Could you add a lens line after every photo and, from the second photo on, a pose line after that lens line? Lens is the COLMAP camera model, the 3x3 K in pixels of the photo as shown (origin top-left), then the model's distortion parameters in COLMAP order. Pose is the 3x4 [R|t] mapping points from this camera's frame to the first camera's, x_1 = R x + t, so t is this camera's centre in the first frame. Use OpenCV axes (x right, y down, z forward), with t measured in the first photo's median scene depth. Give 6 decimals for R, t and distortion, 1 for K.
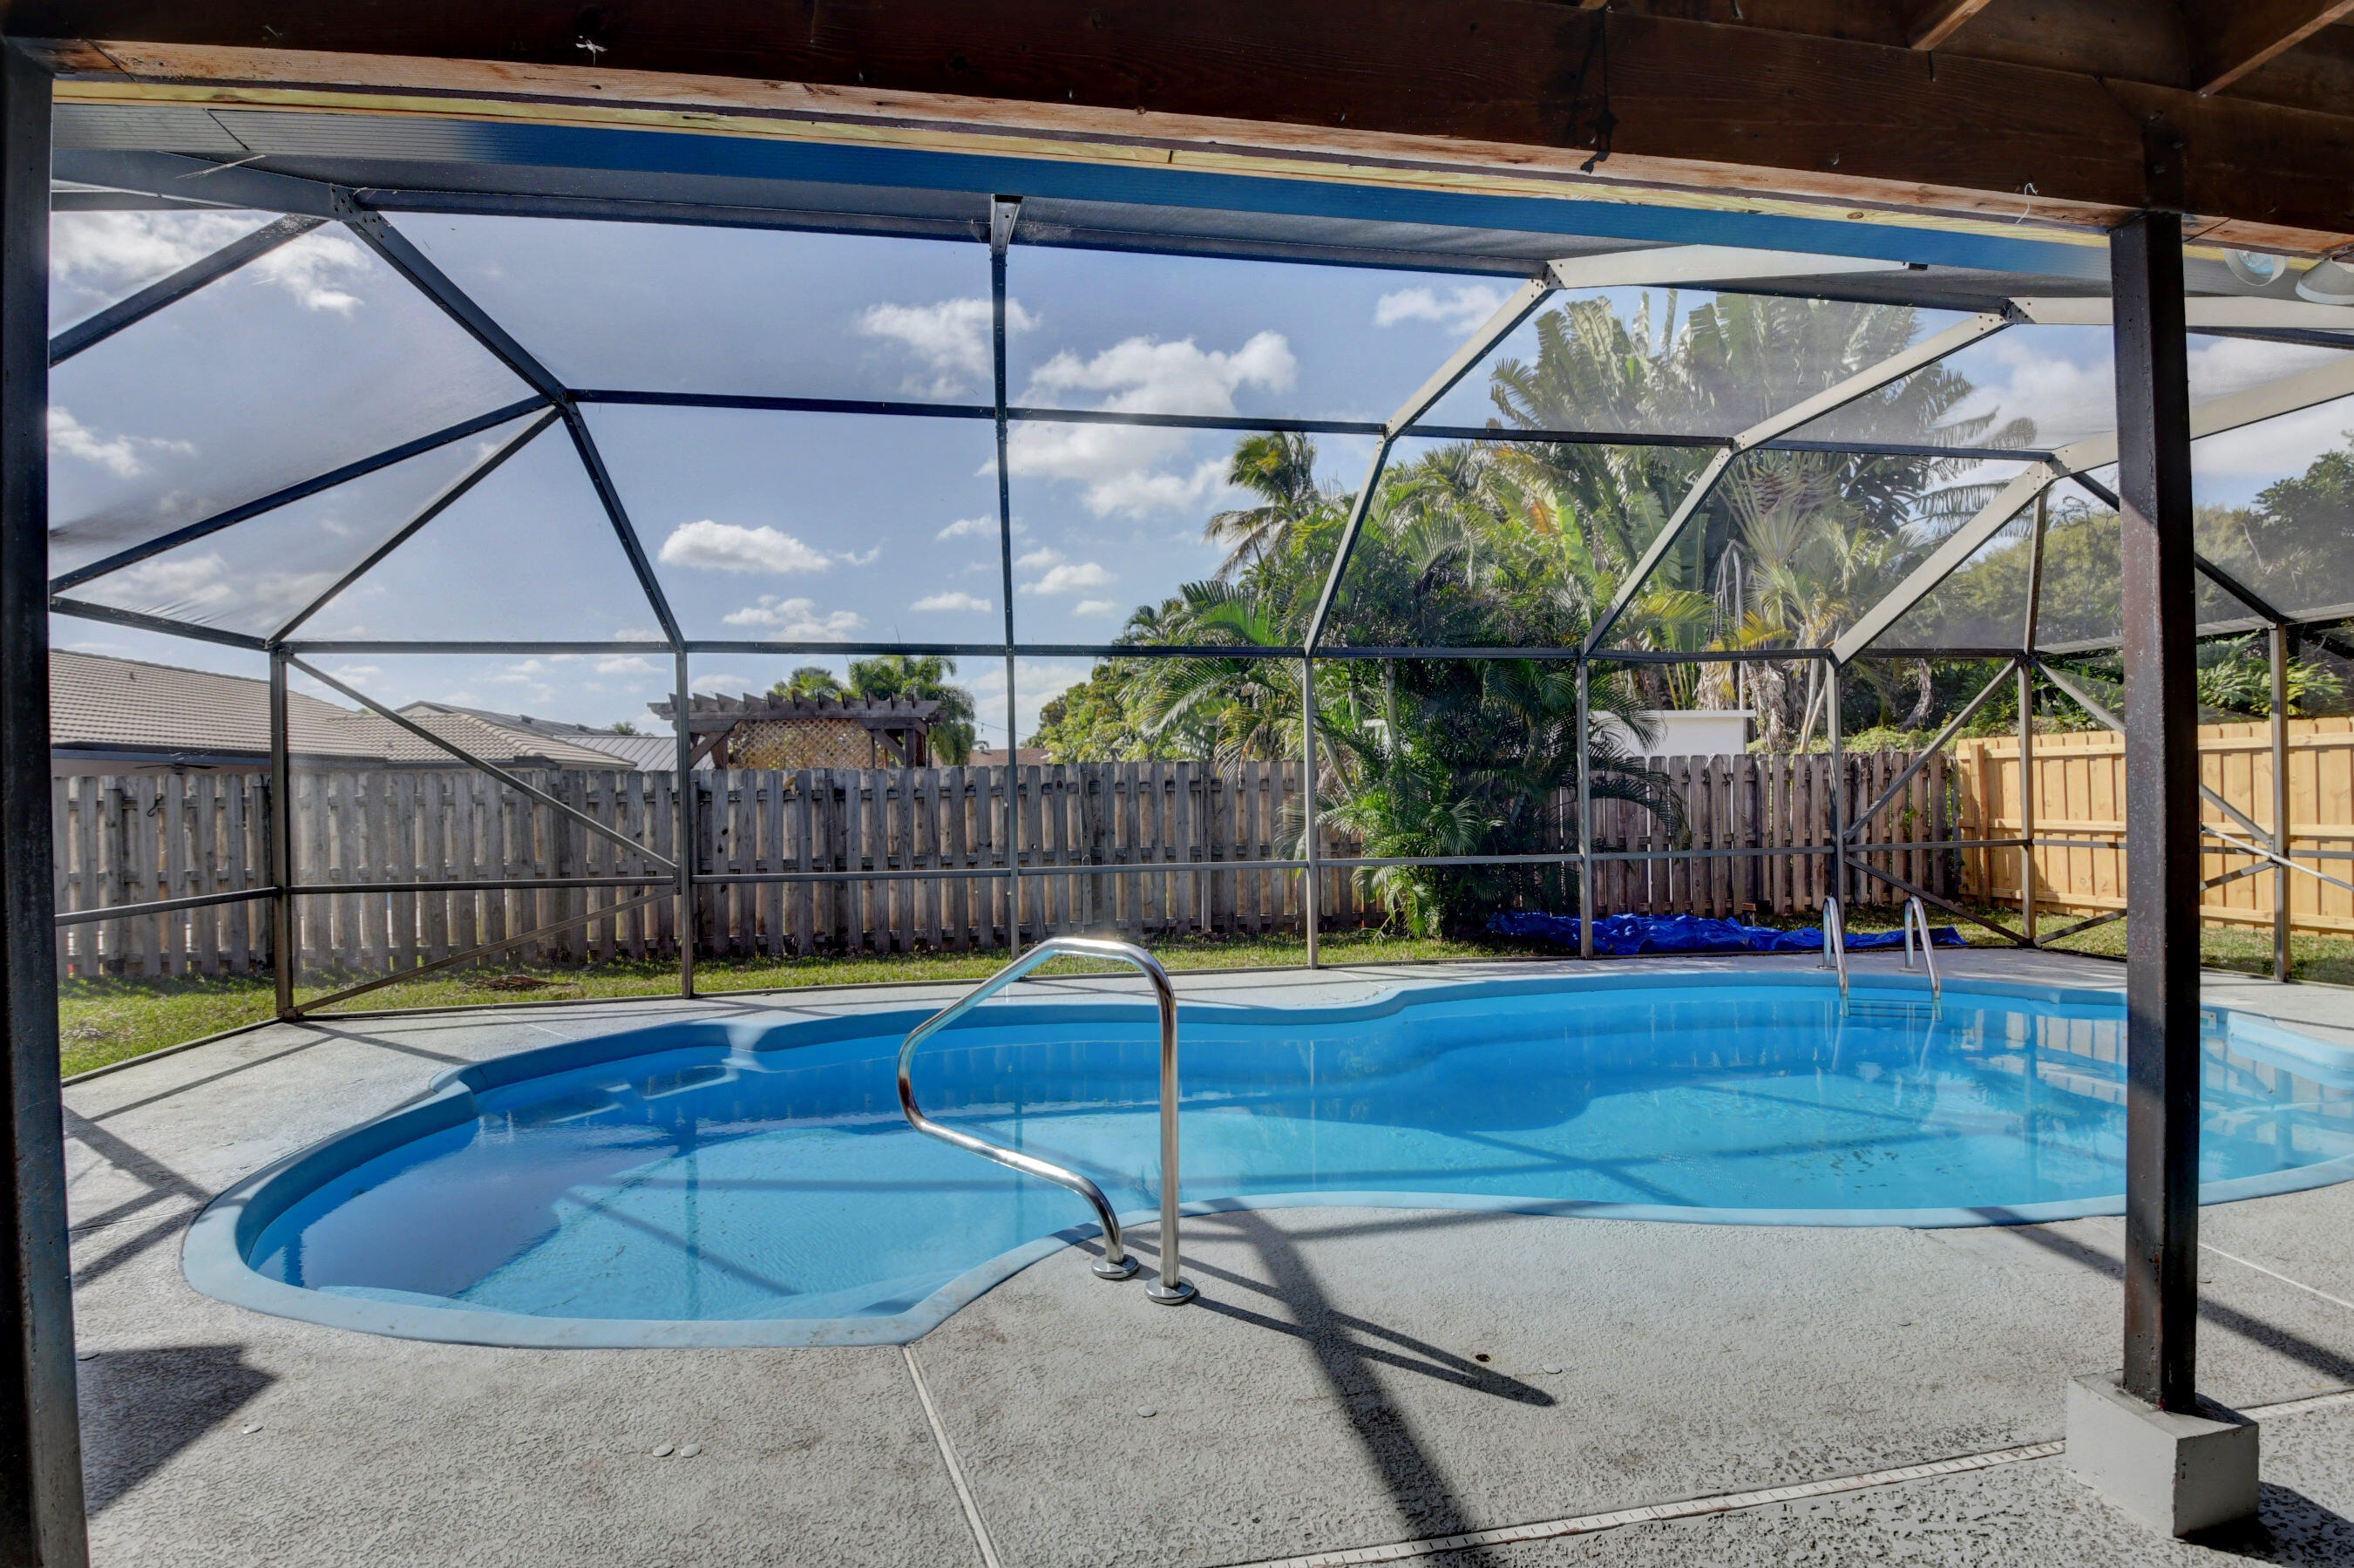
lens RADIAL K [[1036.6, 0, 1174.5], [0, 1036.6, 788.4], [0, 0, 1]] dist [0.011705, -0.023144]
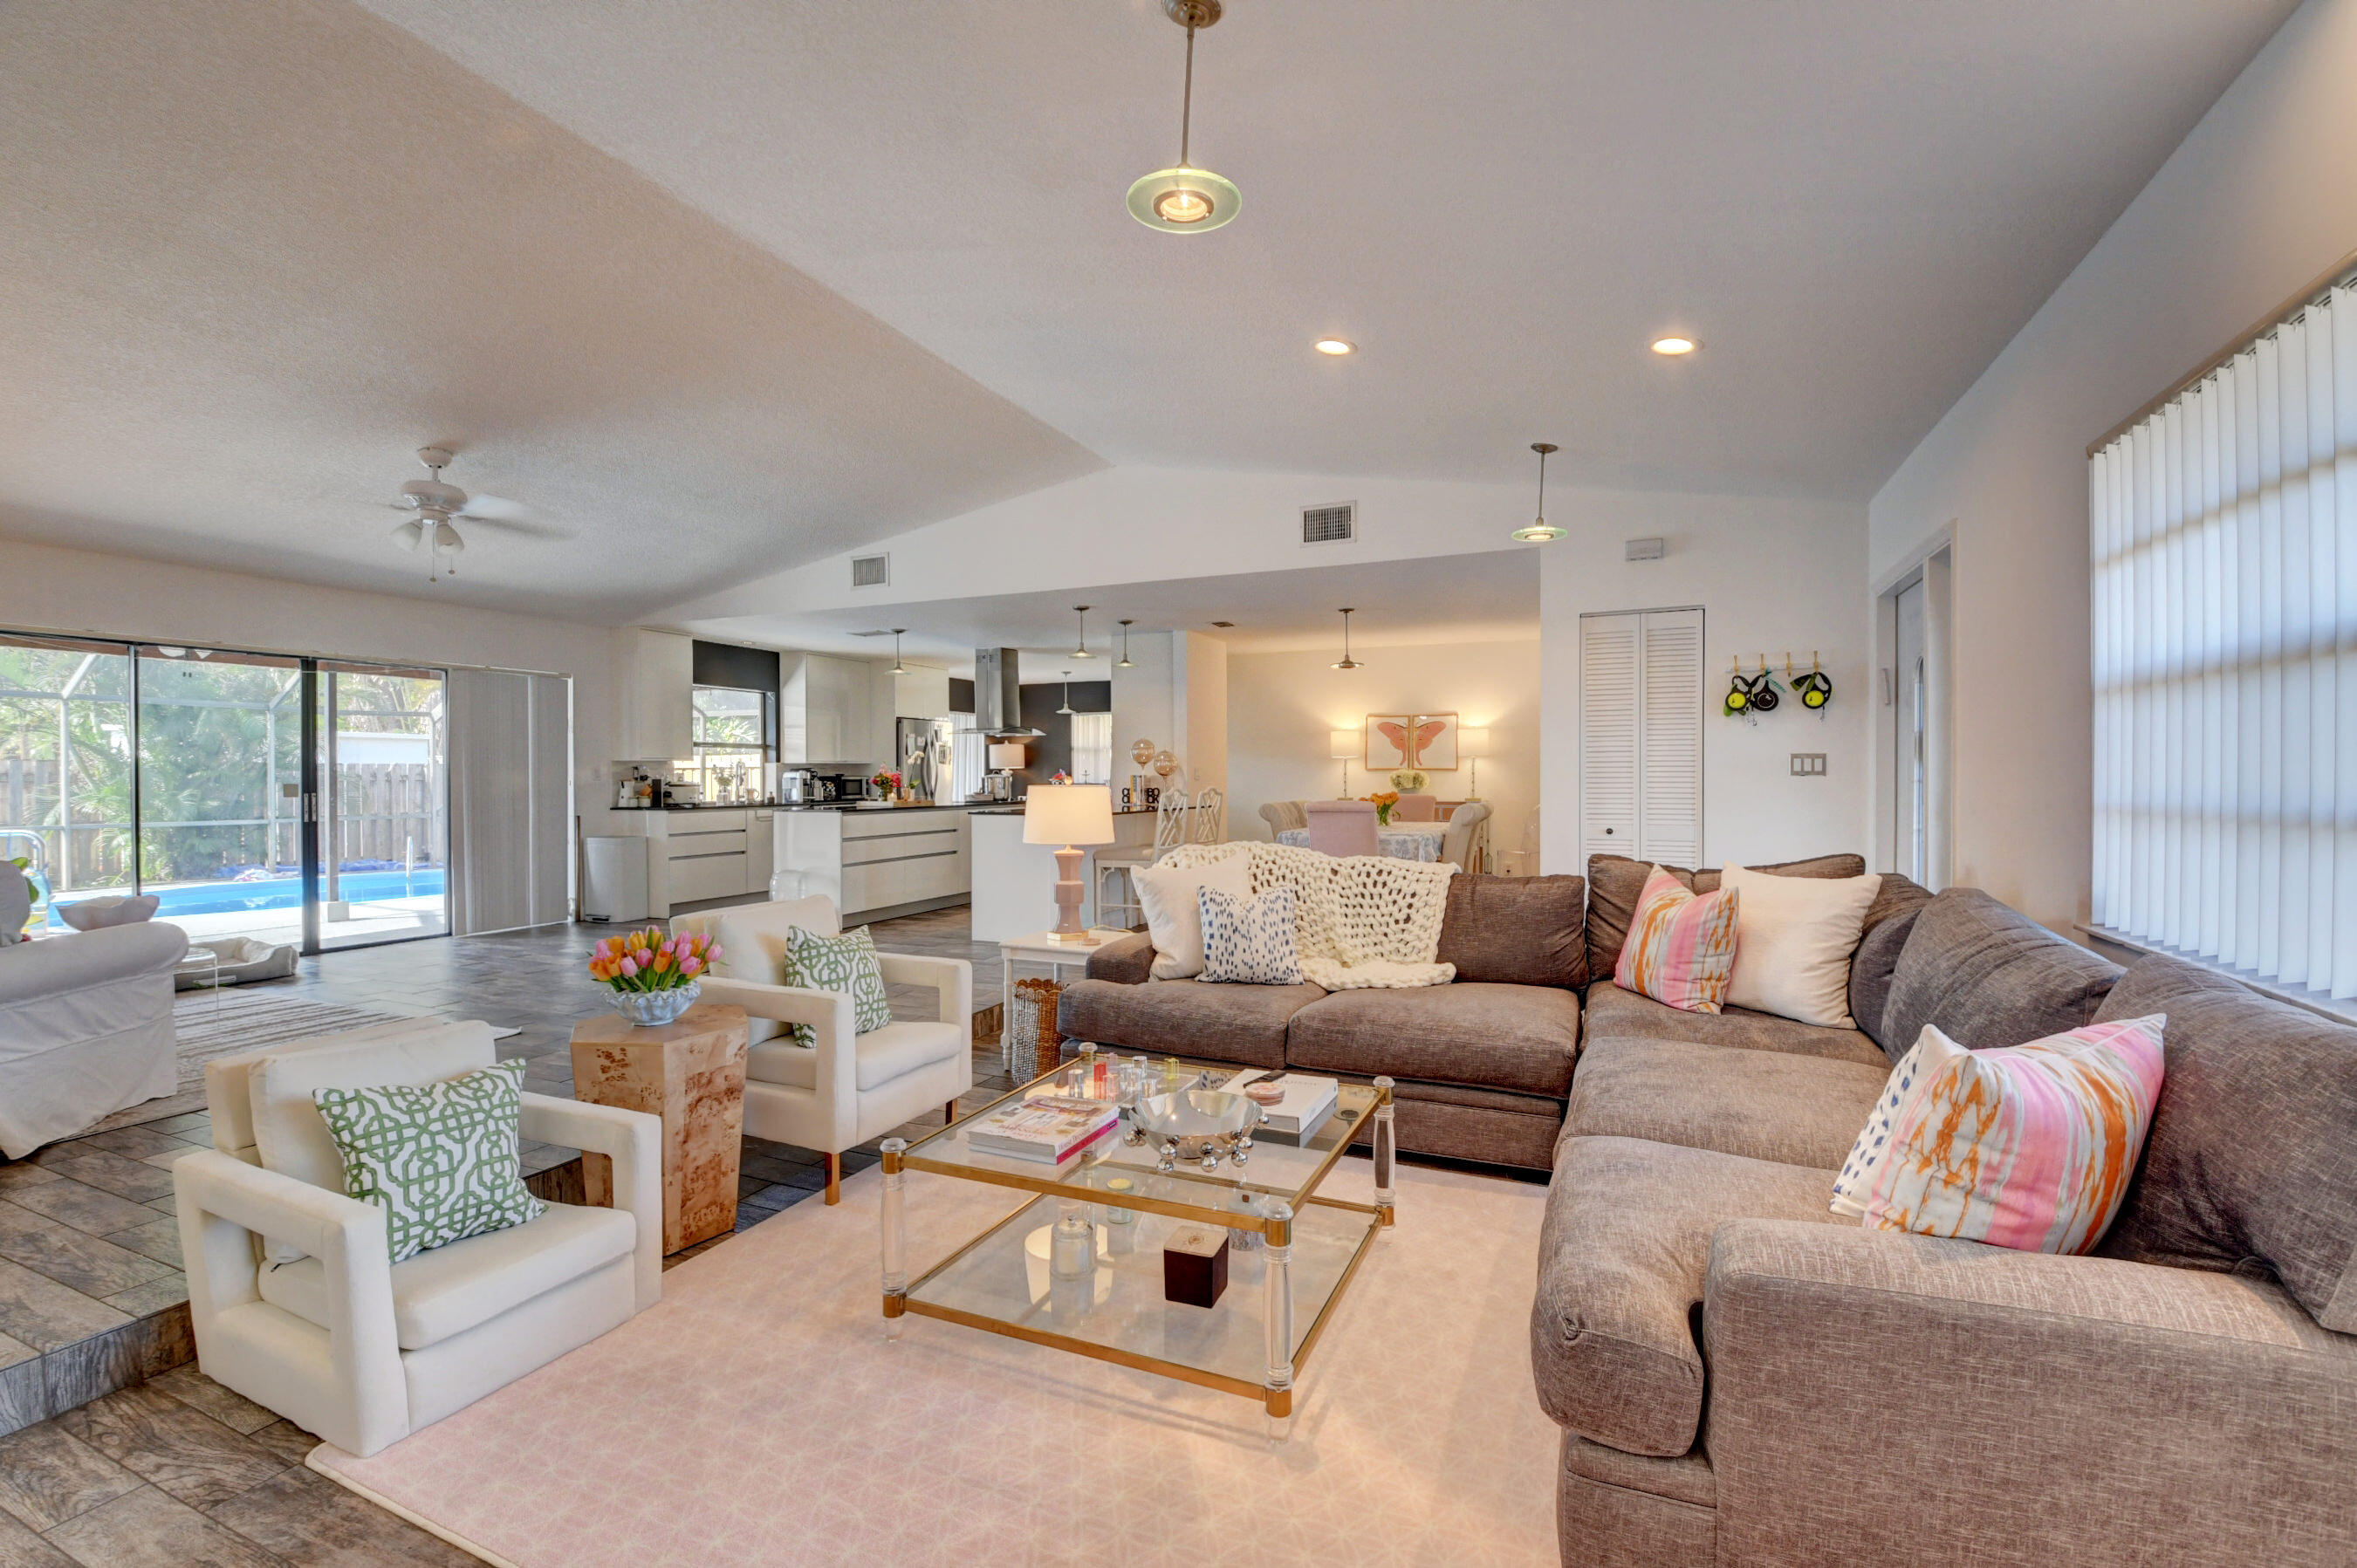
lens RADIAL K [[1037.8, 0, 1176.0], [0, 1037.8, 788.4], [0, 0, 1]] dist [0.011705, -0.023144]
pose [[0.532314, 0.009100, 0.846498, -0.226359], [-0.009115, 0.999946, -0.005017, 0.003354], [-0.846498, -0.005045, 0.532368, -1.017186]]
